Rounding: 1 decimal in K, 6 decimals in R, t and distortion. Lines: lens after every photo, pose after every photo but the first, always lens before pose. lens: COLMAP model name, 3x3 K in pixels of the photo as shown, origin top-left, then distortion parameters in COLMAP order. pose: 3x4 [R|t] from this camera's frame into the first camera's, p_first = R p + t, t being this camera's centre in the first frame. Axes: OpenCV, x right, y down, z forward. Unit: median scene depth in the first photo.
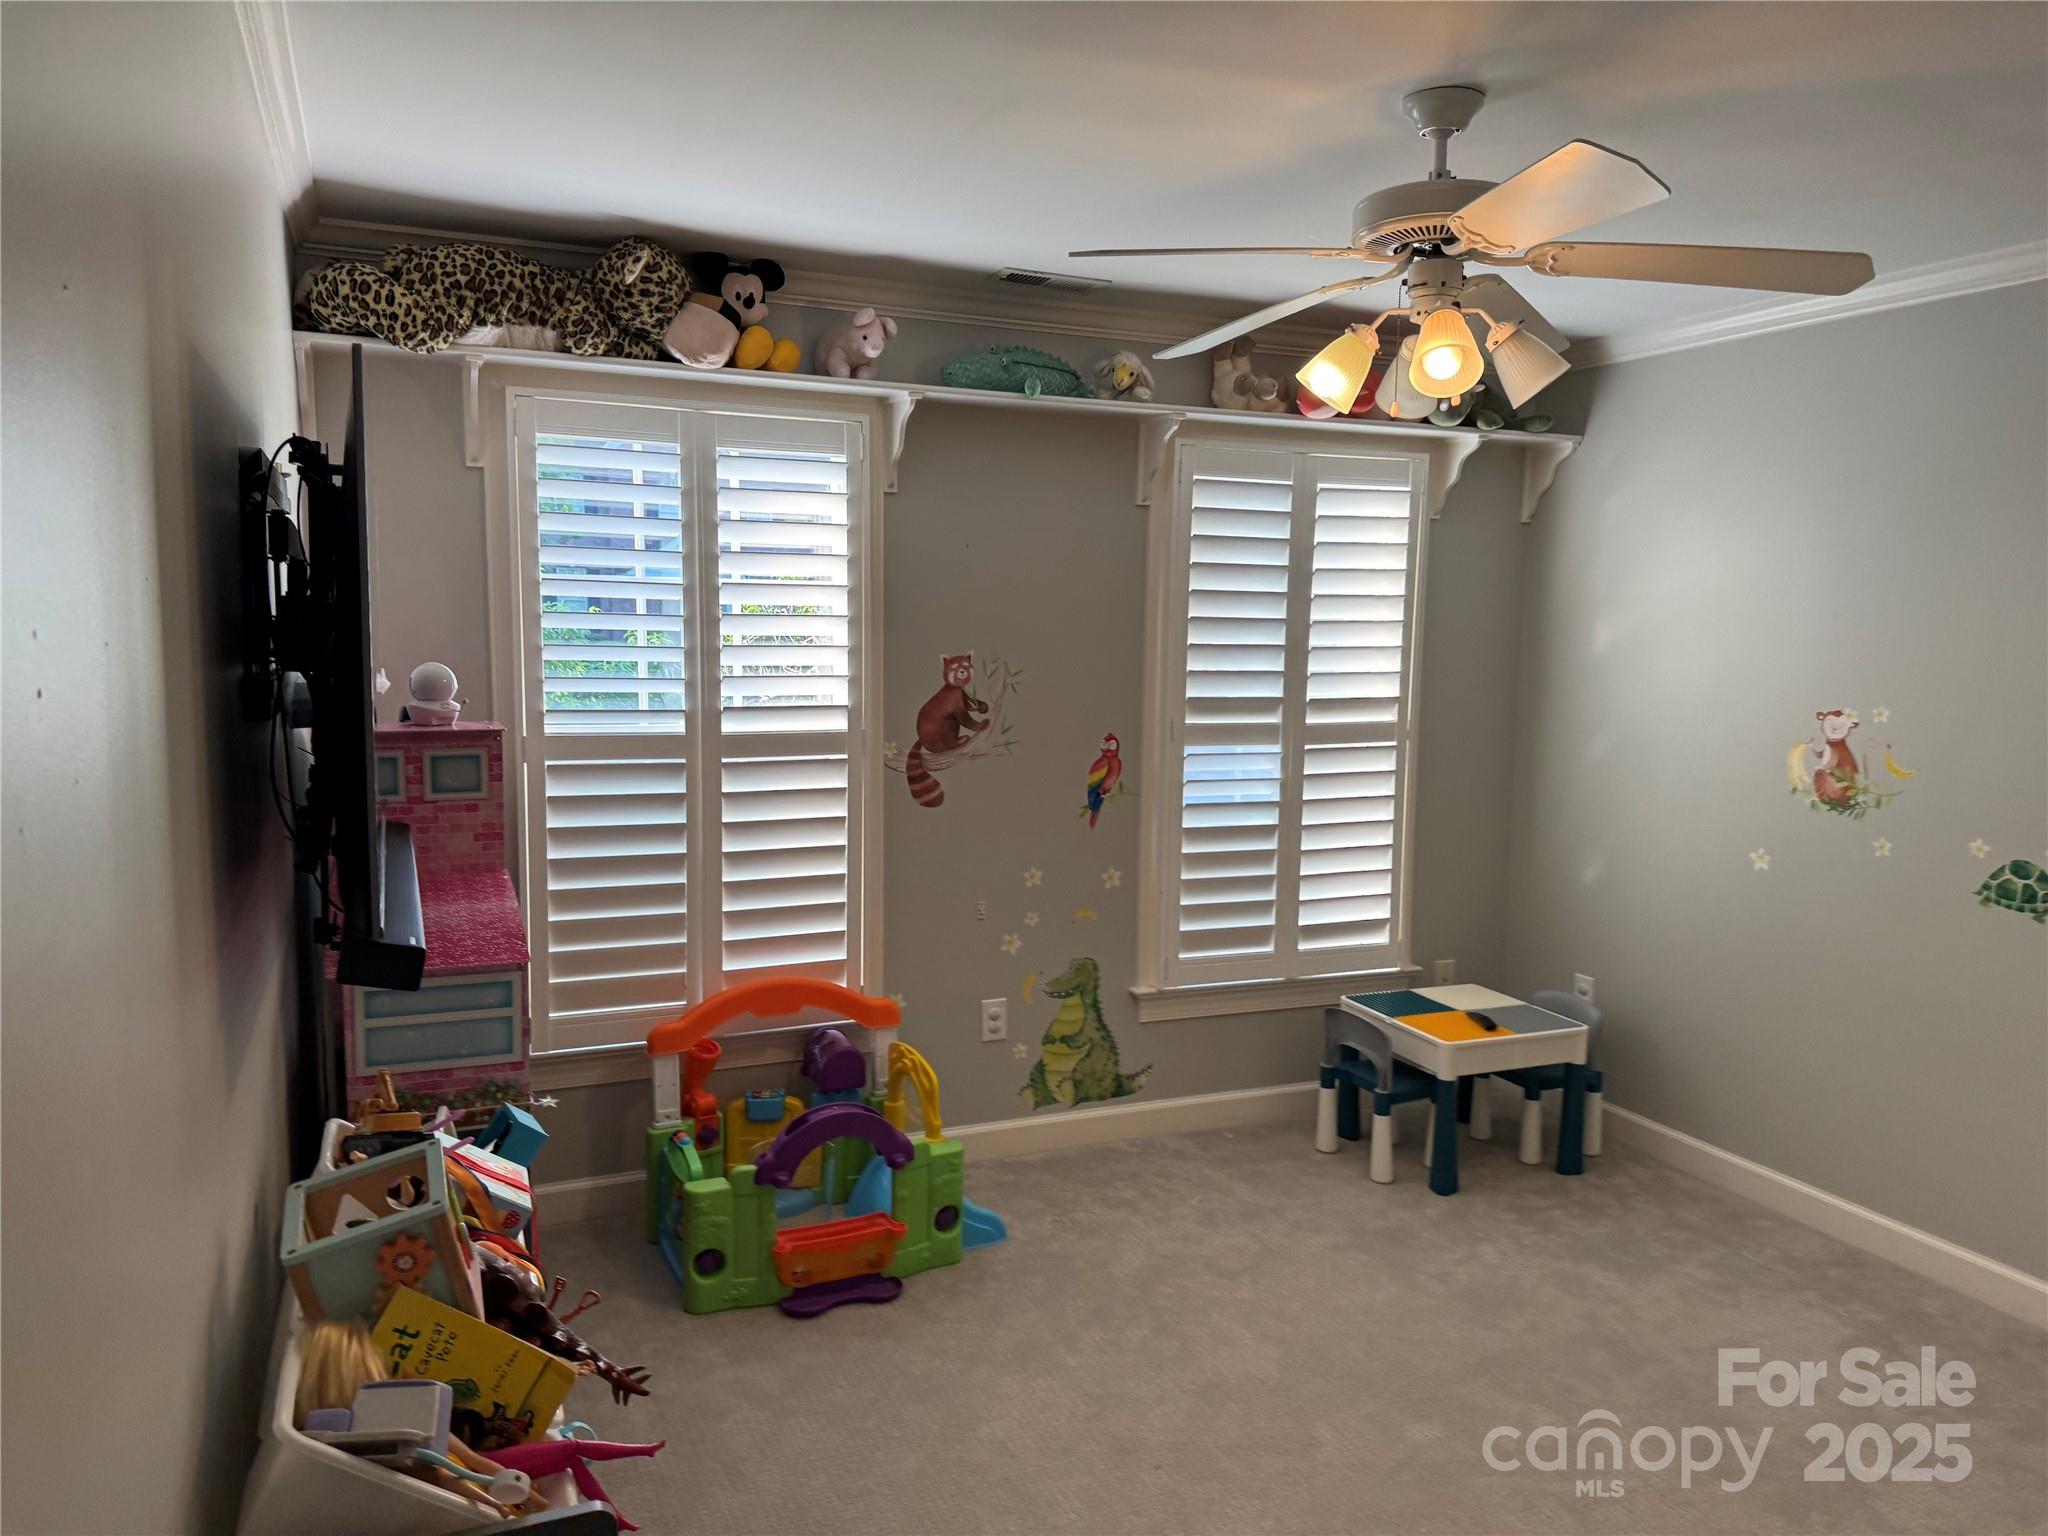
lens RADIAL K [[1298.1, 0, 1024.0], [0, 1298.1, 768.0], [0, 0, 1]] dist [0.022630, -0.000174]
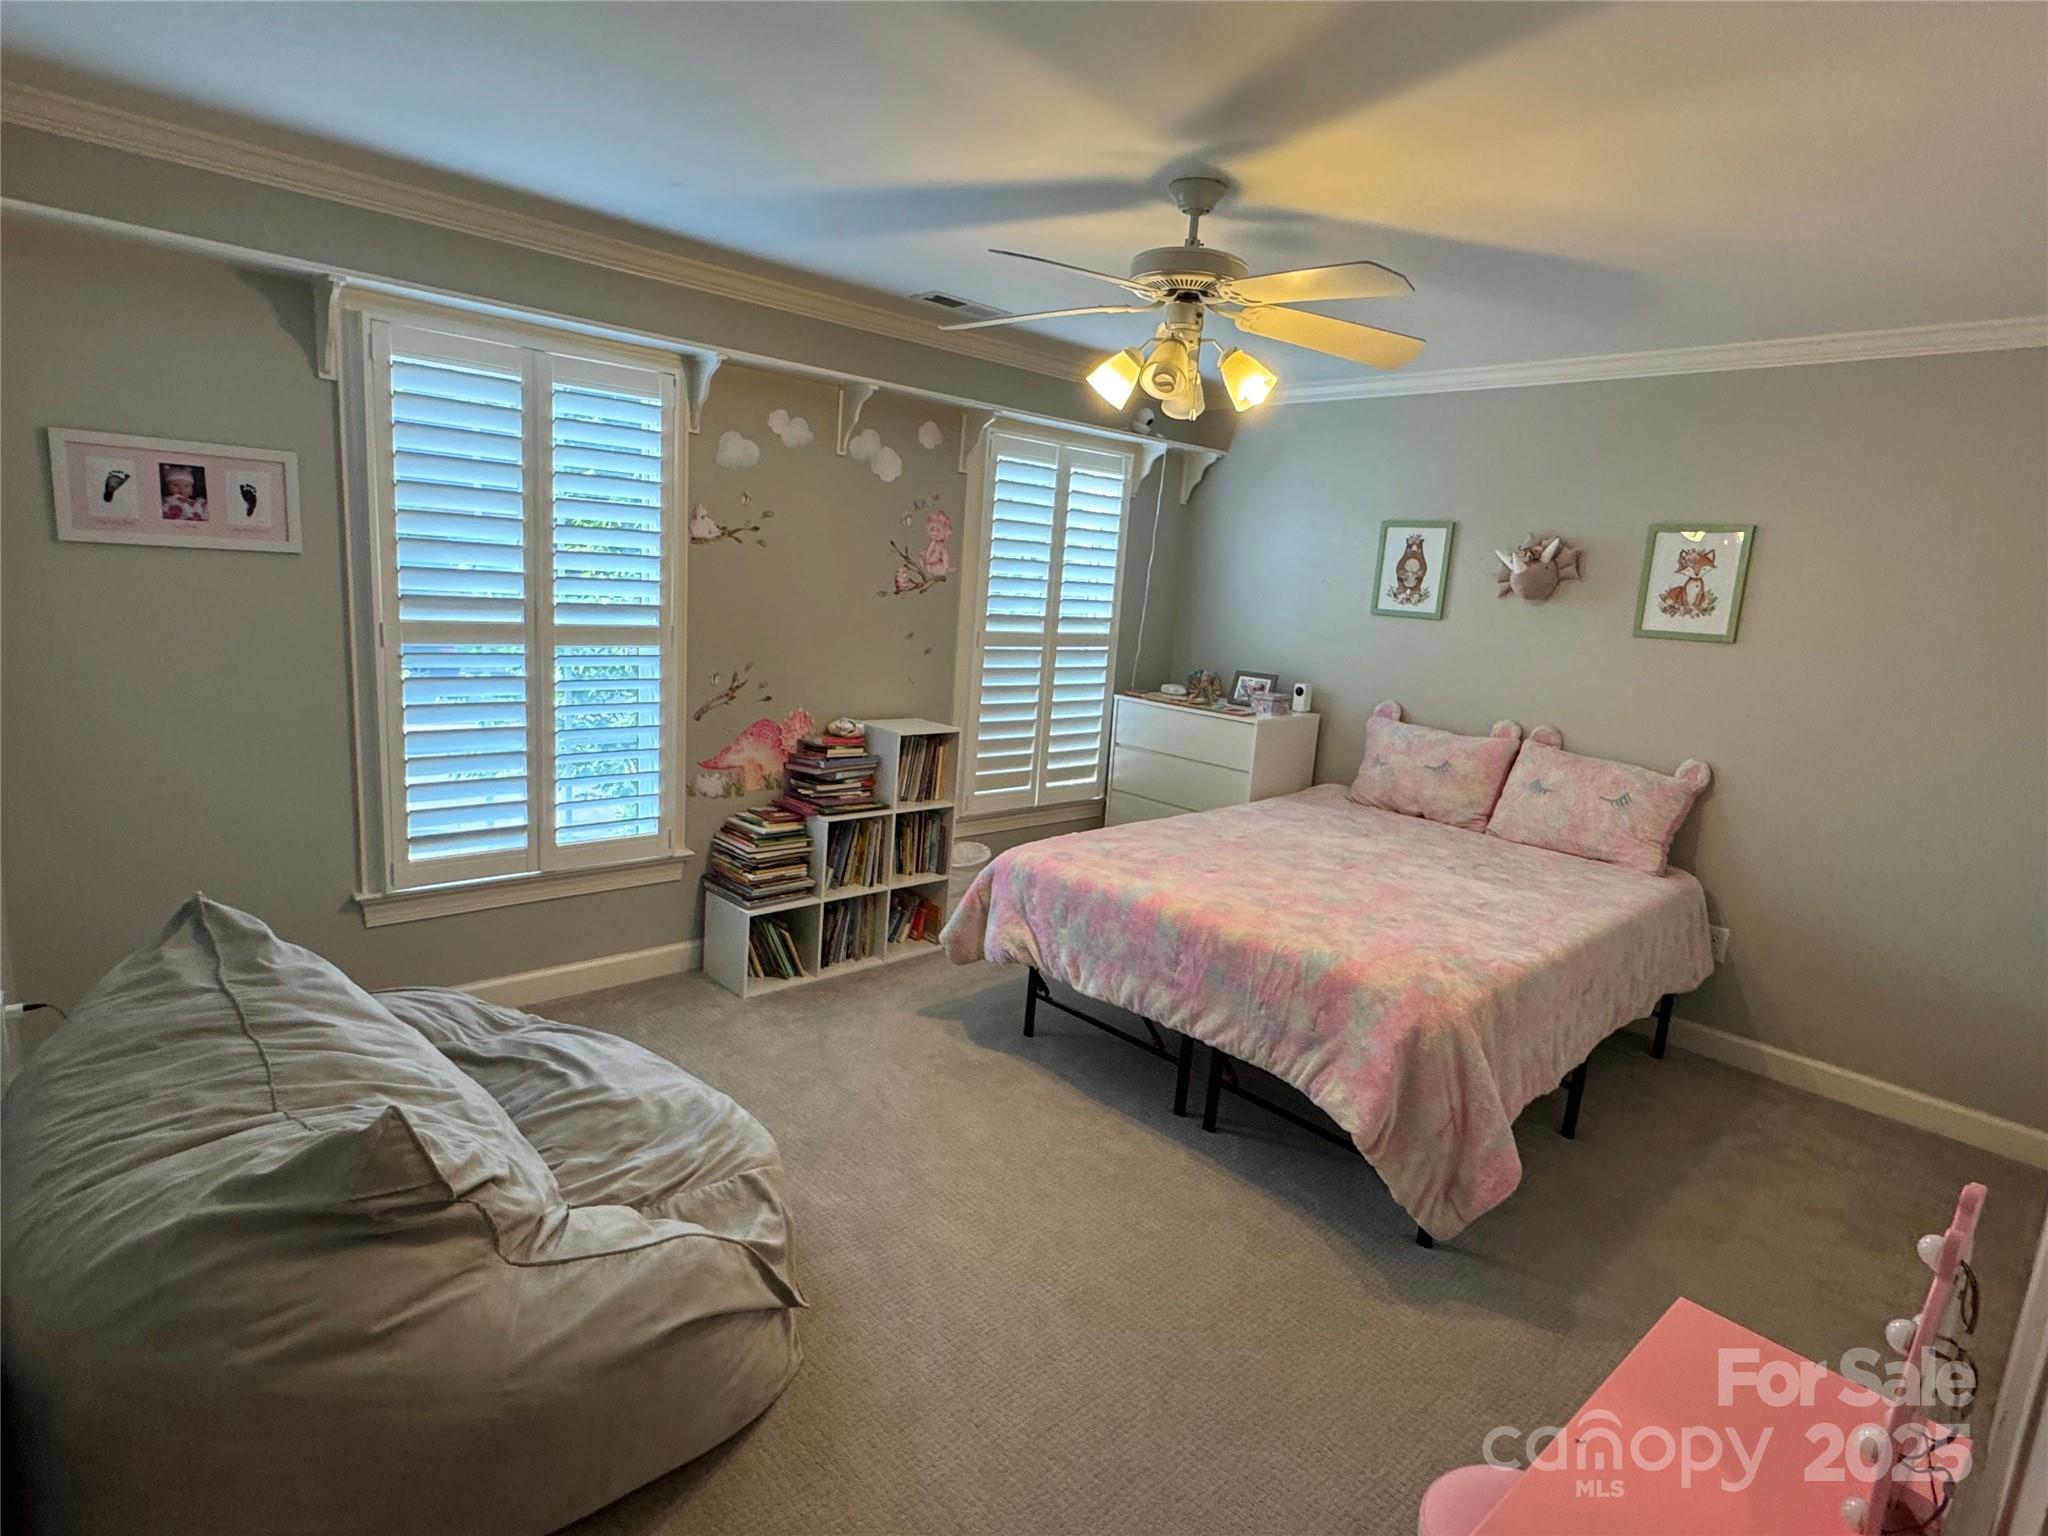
lens RADIAL K [[1061.4, 0, 1024.0], [0, 1061.4, 768.0], [0, 0, 1]] dist [0.000866, 0.000063]
pose [[0.926370, -0.018902, 0.376140, -0.267085], [-0.016927, 0.995641, 0.091722, 0.007721], [-0.376234, -0.091335, 0.922012, -0.103661]]
